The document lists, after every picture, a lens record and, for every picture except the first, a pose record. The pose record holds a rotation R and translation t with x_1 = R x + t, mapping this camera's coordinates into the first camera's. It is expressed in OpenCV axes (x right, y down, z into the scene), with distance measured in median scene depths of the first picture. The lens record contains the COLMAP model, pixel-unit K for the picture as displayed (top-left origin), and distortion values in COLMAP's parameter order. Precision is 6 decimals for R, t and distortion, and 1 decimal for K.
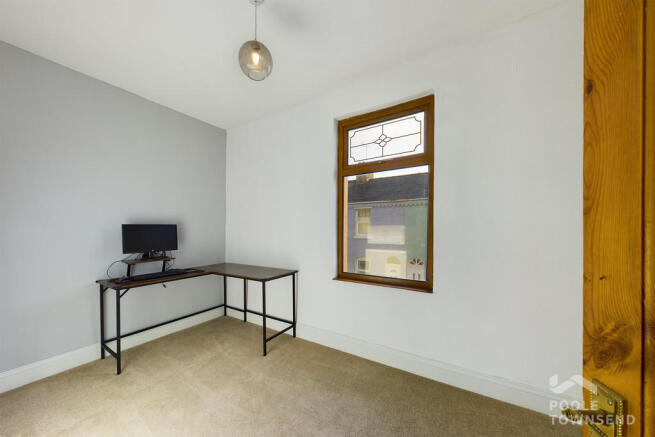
lens RADIAL K [[226.2, 0, 327.6], [0, 226.2, 225.6], [0, 0, 1]] dist [-0.005002, 0.000115]
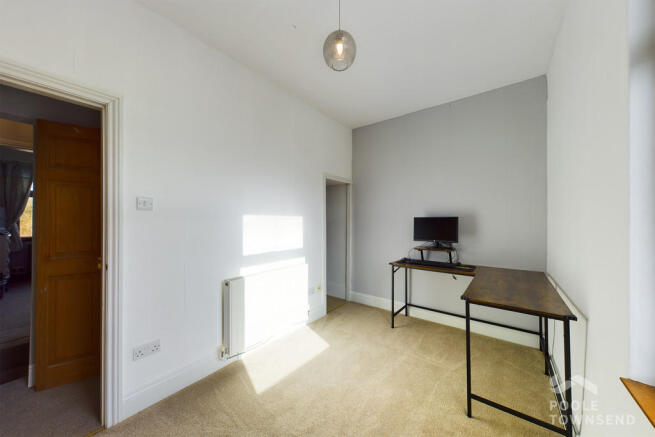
lens RADIAL K [[226.2, 0, 329.0], [0, 226.2, 217.5], [0, 0, 1]] dist [-0.005002, 0.000115]
pose [[-0.084485, -0.004118, -0.996416, 0.406623], [0.006992, 0.999964, -0.004725, -0.001339], [0.996400, -0.007366, -0.084454, 0.645756]]
